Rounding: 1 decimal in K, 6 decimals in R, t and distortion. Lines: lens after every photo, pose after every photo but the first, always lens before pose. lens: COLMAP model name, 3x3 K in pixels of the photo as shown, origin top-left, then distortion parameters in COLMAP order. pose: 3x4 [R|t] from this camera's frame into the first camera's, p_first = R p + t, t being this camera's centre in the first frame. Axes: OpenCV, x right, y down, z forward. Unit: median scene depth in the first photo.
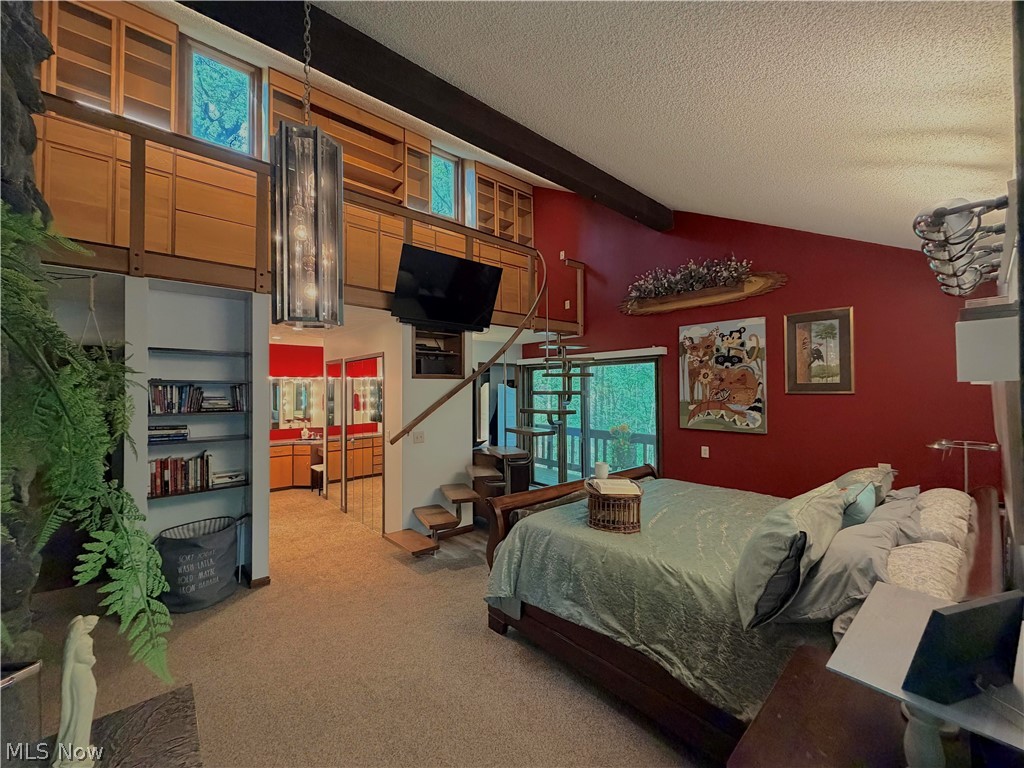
lens RADIAL K [[408.6, 0, 509.8], [0, 408.6, 385.8], [0, 0, 1]] dist [0.000007, -0.000313]
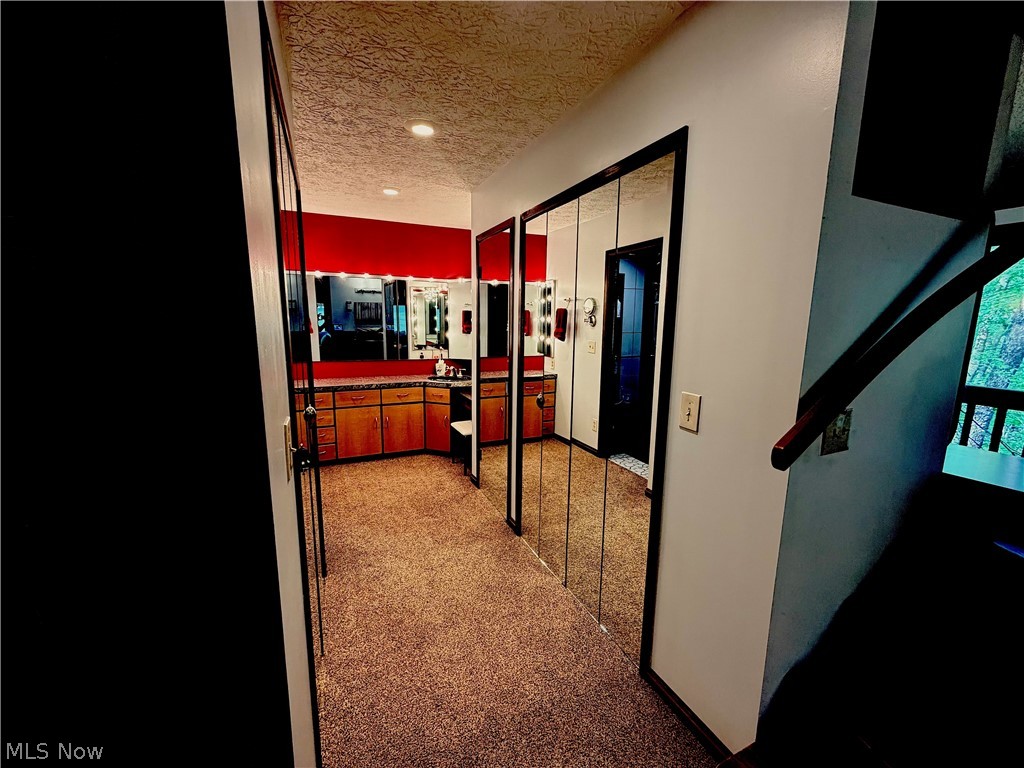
lens RADIAL K [[408.6, 0, 509.9], [0, 408.6, 386.5], [0, 0, 1]] dist [0.000007, -0.000313]
pose [[0.957145, 0.061998, -0.282894, -0.213043], [-0.013367, 0.985233, 0.170694, 0.034227], [0.289299, -0.159598, 0.943840, 0.417653]]
